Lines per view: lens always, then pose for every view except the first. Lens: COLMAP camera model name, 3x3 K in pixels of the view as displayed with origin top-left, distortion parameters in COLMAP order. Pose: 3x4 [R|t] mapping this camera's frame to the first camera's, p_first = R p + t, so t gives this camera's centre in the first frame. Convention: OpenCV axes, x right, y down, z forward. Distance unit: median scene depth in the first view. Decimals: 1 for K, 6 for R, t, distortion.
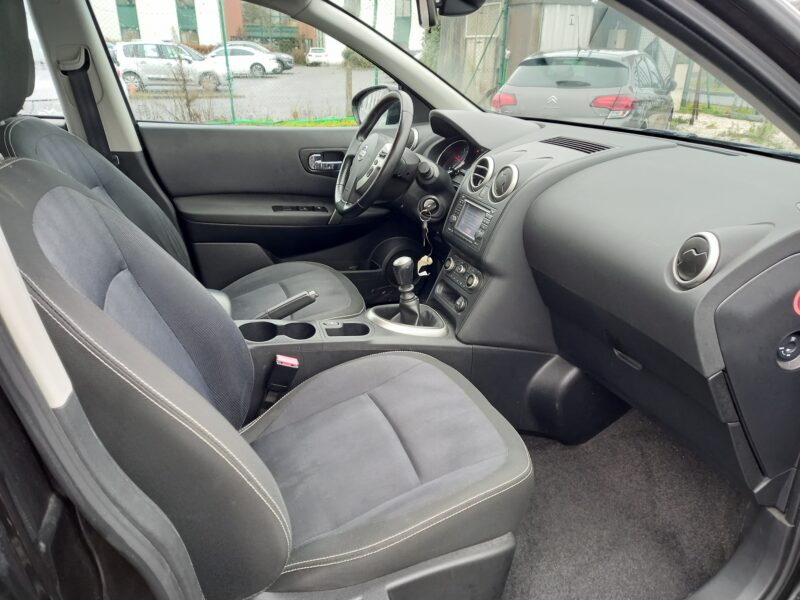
lens RADIAL K [[583.5, 0, 400.0], [0, 583.5, 300.0], [0, 0, 1]] dist [0.085956, -0.075524]
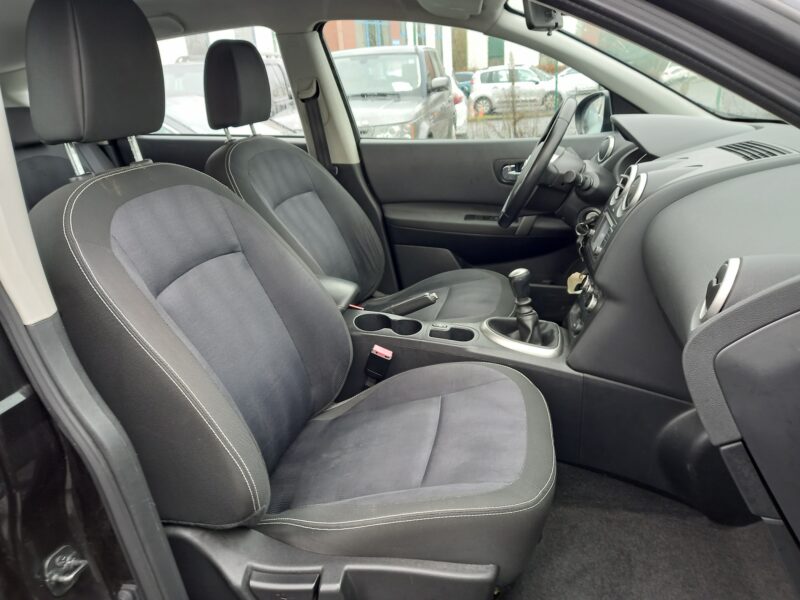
lens RADIAL K [[583.5, 0, 400.0], [0, 583.5, 300.0], [0, 0, 1]] dist [0.085956, -0.075524]
pose [[0.848231, 0.119280, -0.516020, 0.312888], [-0.132914, 0.991071, 0.010607, -0.005607], [0.512677, 0.059589, 0.856511, 0.068318]]
